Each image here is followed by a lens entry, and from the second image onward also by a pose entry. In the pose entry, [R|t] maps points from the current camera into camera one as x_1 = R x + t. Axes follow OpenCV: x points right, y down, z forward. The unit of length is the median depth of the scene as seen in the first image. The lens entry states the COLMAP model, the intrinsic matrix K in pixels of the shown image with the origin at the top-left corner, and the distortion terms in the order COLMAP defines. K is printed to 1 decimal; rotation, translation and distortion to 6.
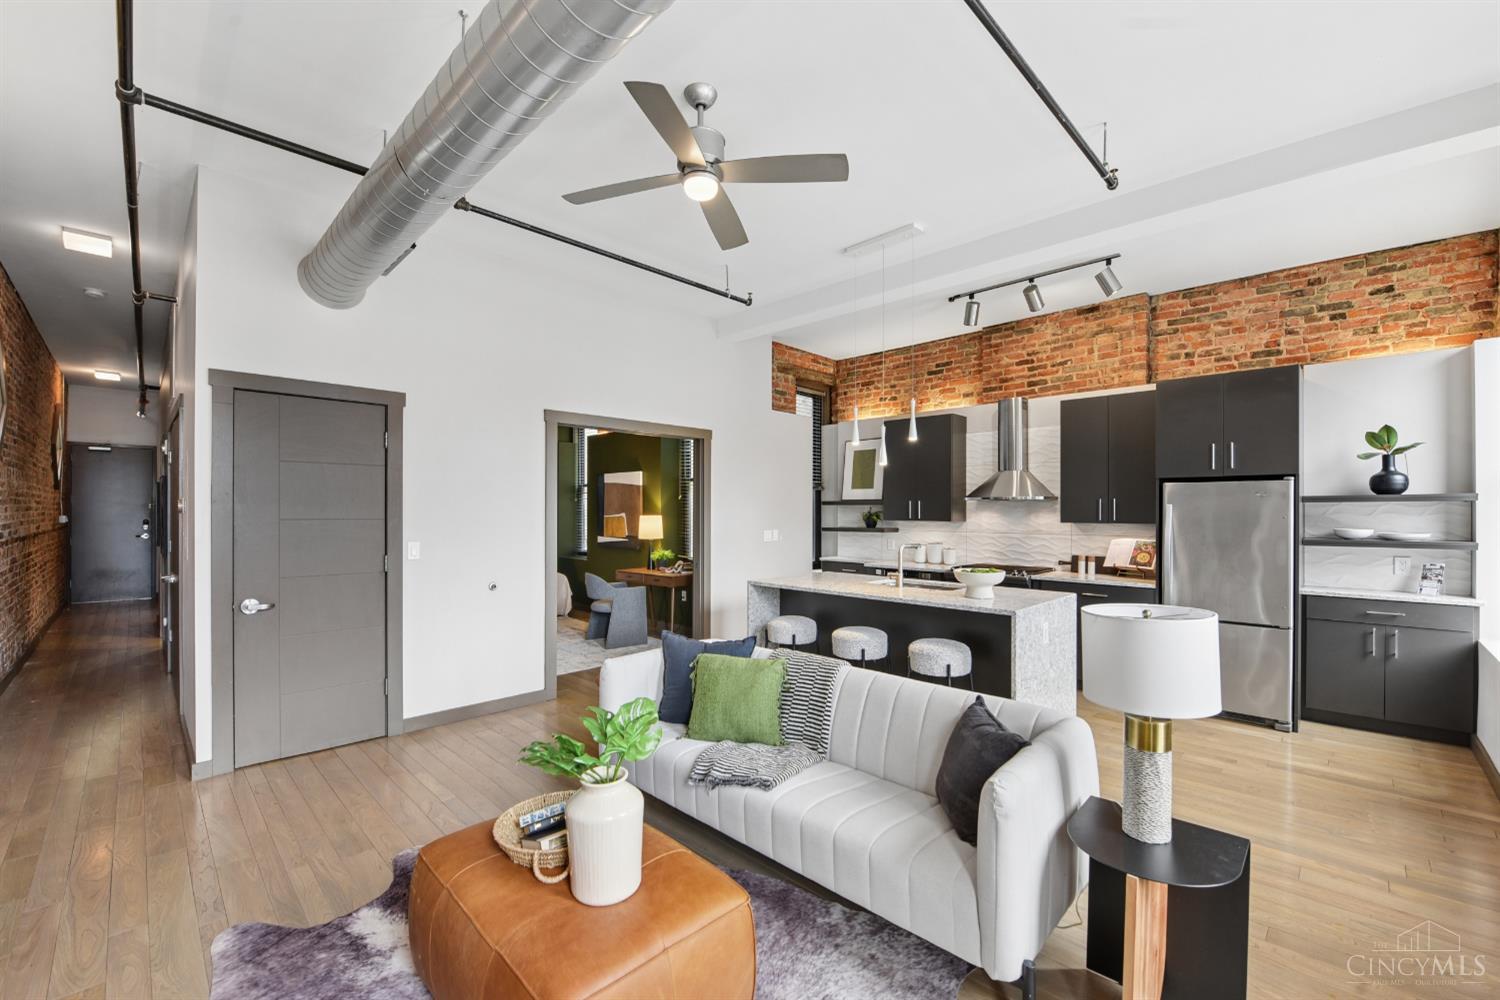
lens RADIAL K [[616.3, 0, 775.5], [0, 616.3, 515.0], [0, 0, 1]] dist [-0.014249, -0.000124]
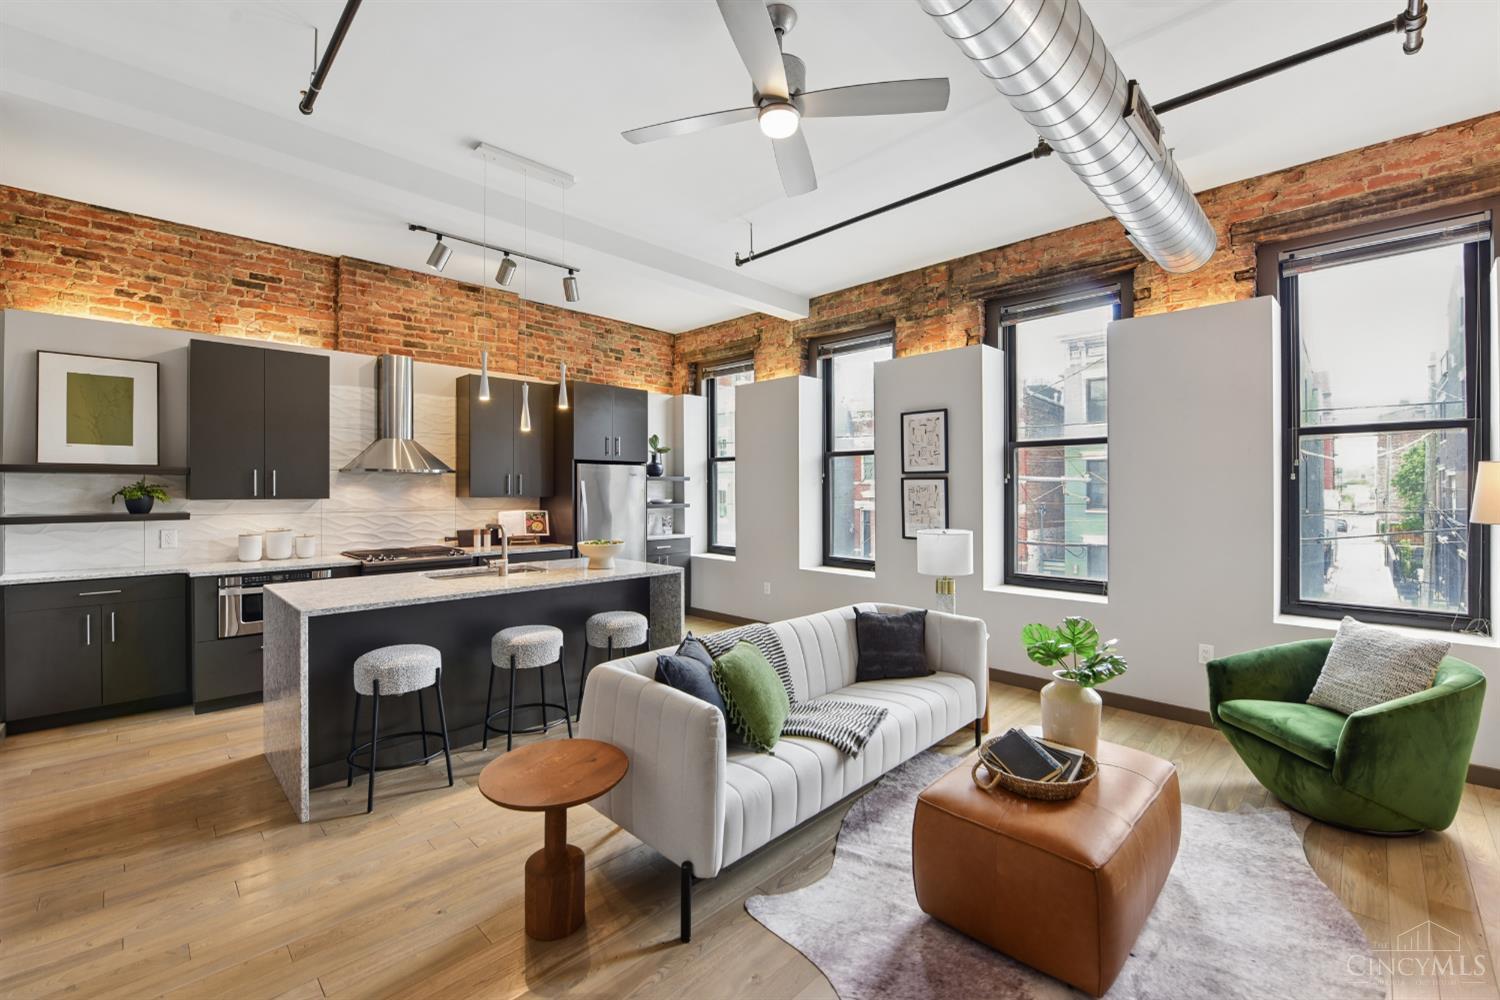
lens RADIAL K [[624.4, 0, 758.3], [0, 624.4, 490.9], [0, 0, 1]] dist [-0.017454, -0.000531]
pose [[0.020661, -0.005107, 0.999773, -0.488049], [0.003169, 0.999982, 0.005042, -0.001526], [-0.999782, 0.003064, 0.020677, 0.478092]]
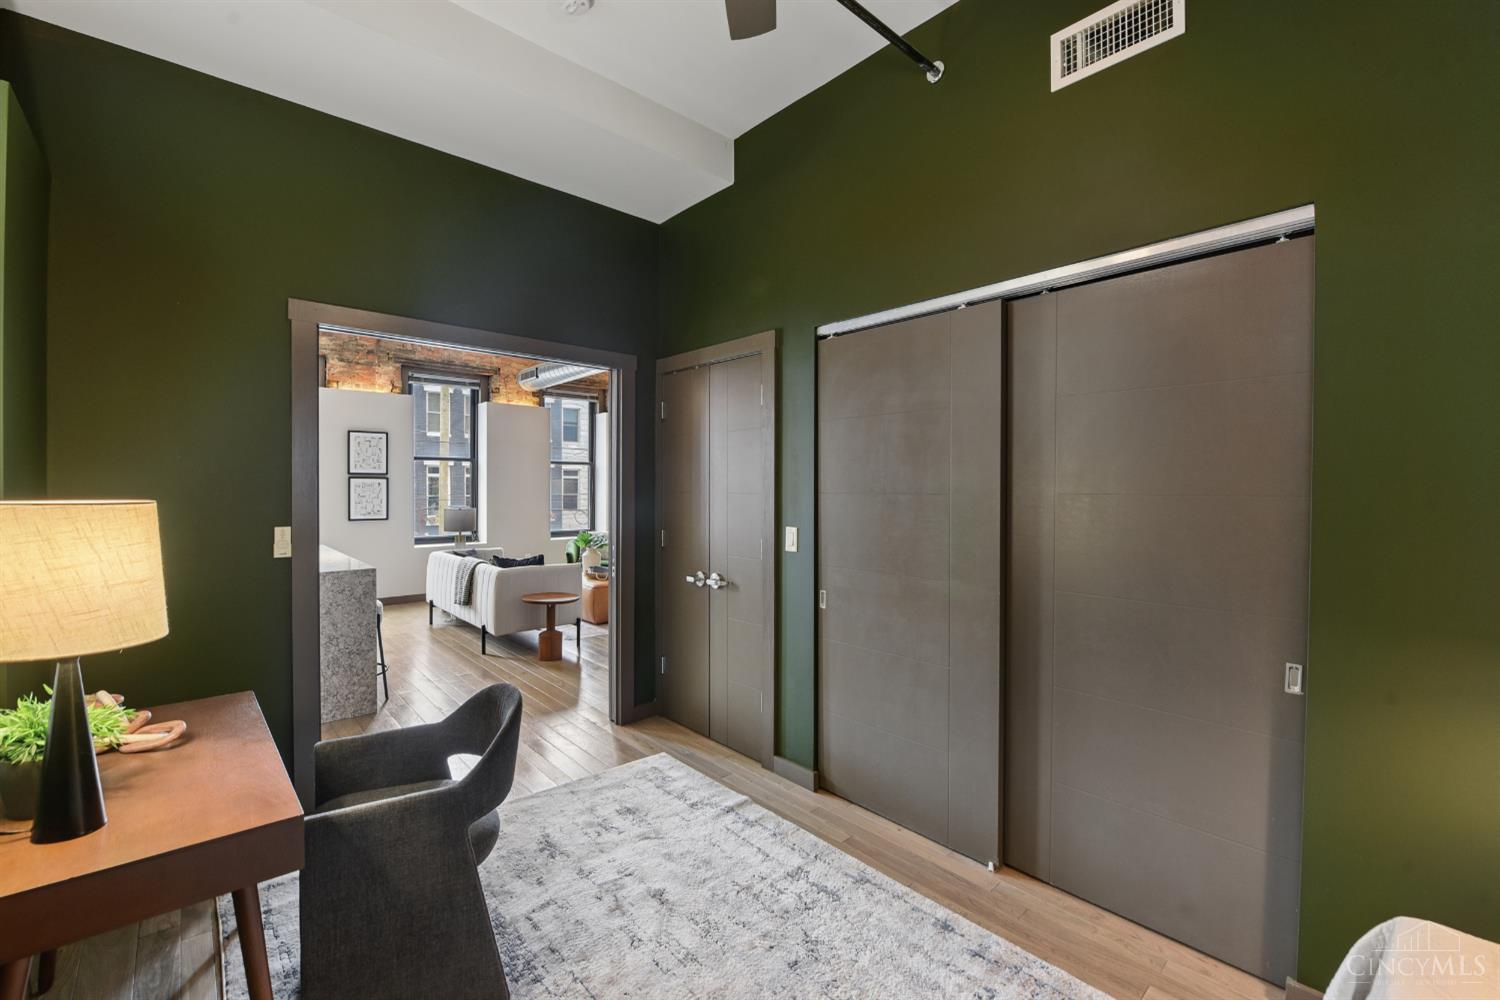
lens RADIAL K [[624.4, 0, 758.3], [0, 624.4, 490.9], [0, 0, 1]] dist [-0.017454, -0.000531]
pose [[-0.997345, -0.002693, 0.072769, -0.490498], [-0.001983, 0.999950, 0.009822, -0.003523], [-0.072792, 0.009652, -0.997300, 6.420310]]
